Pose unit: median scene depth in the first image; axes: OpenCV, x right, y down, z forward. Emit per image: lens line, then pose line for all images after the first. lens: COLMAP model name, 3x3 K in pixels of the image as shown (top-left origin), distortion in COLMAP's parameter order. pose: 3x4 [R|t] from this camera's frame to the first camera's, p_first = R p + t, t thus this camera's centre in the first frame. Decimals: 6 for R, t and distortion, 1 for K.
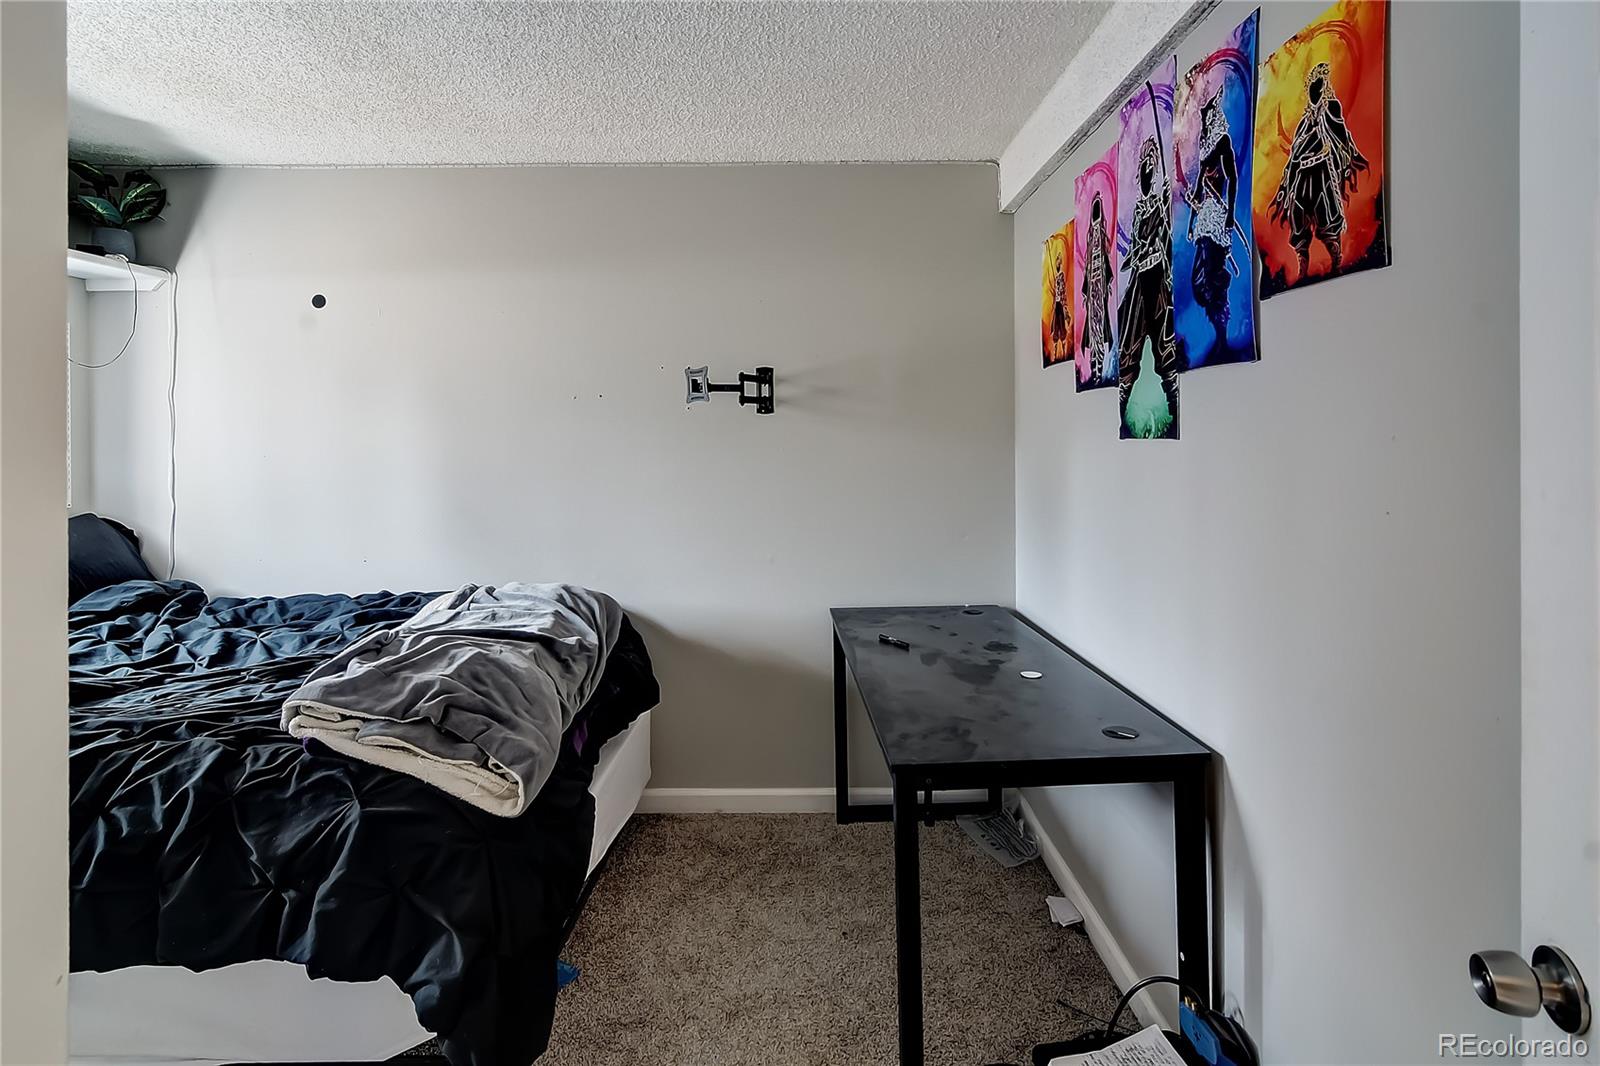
lens RADIAL K [[804.3, 0, 797.8], [0, 804.3, 528.7], [0, 0, 1]] dist [-0.002369, 0.002011]
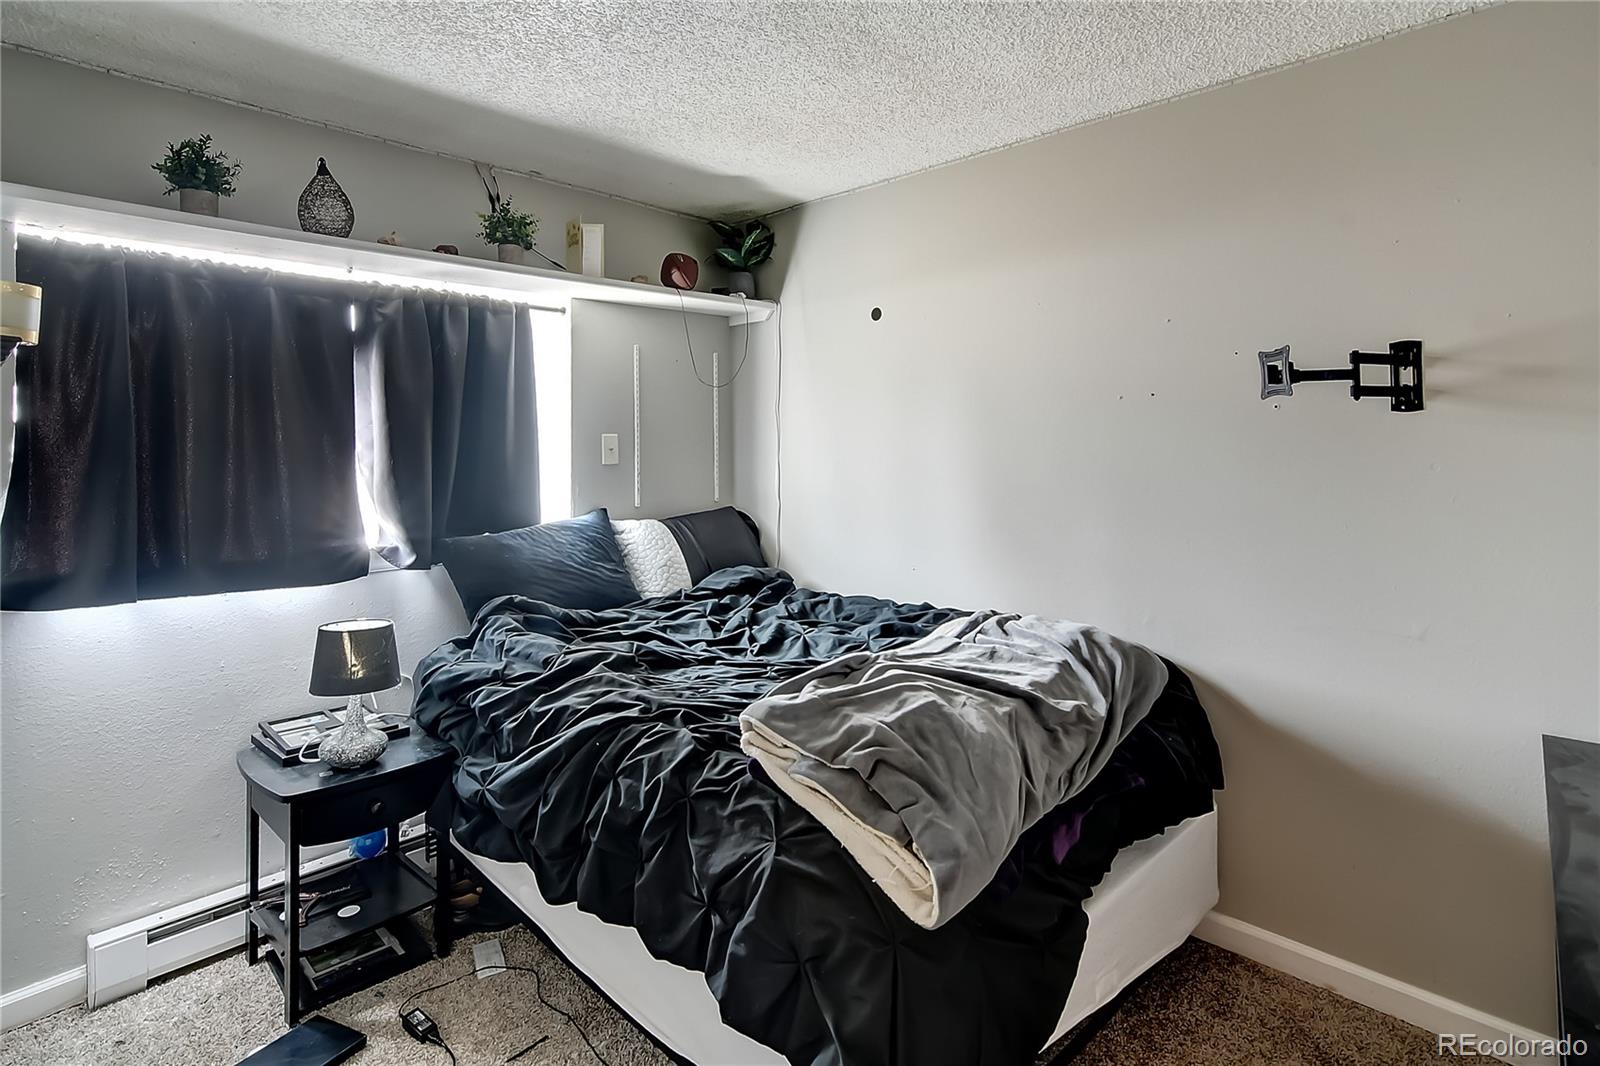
lens RADIAL K [[804.3, 0, 834.7], [0, 804.3, 466.2], [0, 0, 1]] dist [-0.002369, 0.002011]
pose [[0.724416, 0.021790, -0.689019, 0.090888], [-0.080500, 0.995336, -0.053158, -0.033636], [0.684647, 0.093974, 0.722791, 0.268030]]
